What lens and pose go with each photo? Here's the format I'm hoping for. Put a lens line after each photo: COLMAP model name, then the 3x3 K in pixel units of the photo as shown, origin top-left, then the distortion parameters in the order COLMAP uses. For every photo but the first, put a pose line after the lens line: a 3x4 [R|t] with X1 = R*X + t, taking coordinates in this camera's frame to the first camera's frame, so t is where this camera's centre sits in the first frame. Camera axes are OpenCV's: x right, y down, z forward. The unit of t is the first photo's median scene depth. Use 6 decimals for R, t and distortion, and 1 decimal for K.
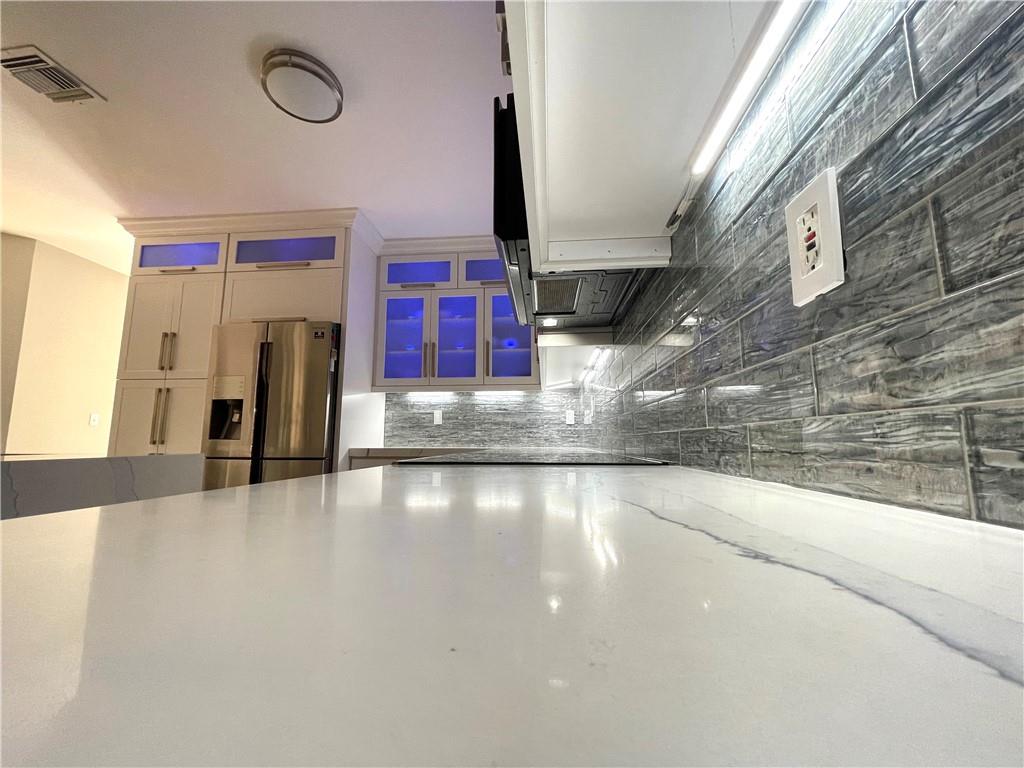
lens RADIAL K [[407.9, 0, 506.3], [0, 407.9, 384.9], [0, 0, 1]] dist [-0.000725, -0.000302]
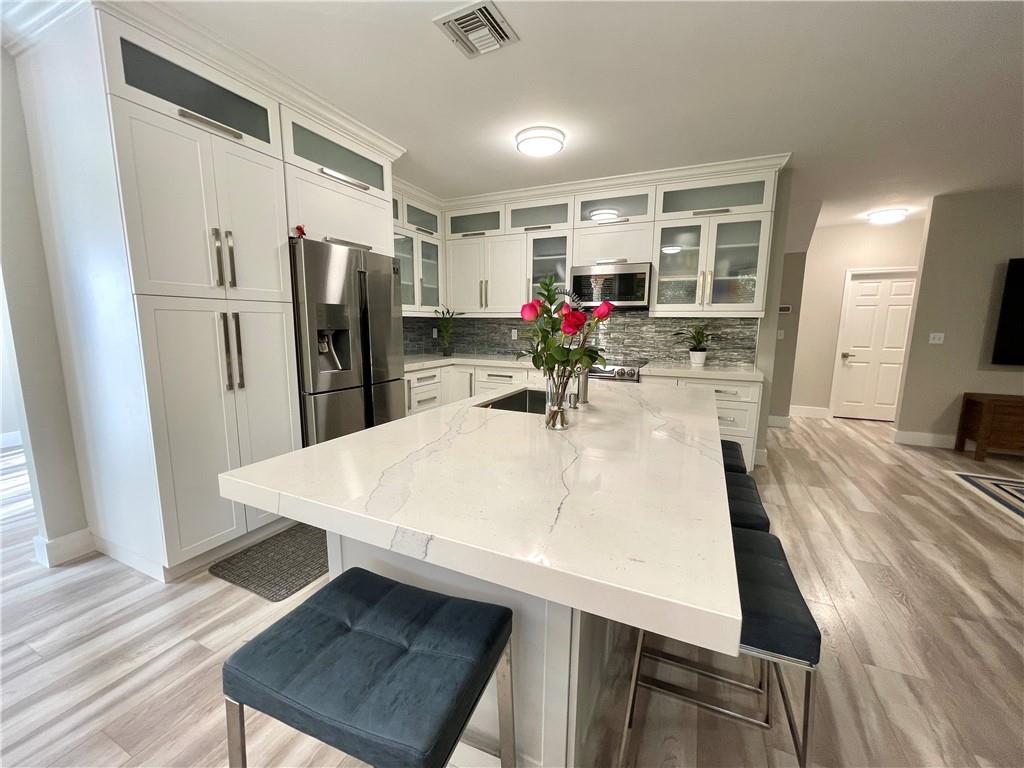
lens RADIAL K [[413.9, 0, 505.8], [0, 413.9, 386.7], [0, 0, 1]] dist [0.000600, -0.000171]
pose [[0.345751, -0.145740, 0.926939, -1.353063], [-0.133254, 0.970226, 0.202250, -0.078539], [-0.928816, -0.193447, 0.316036, 0.281450]]
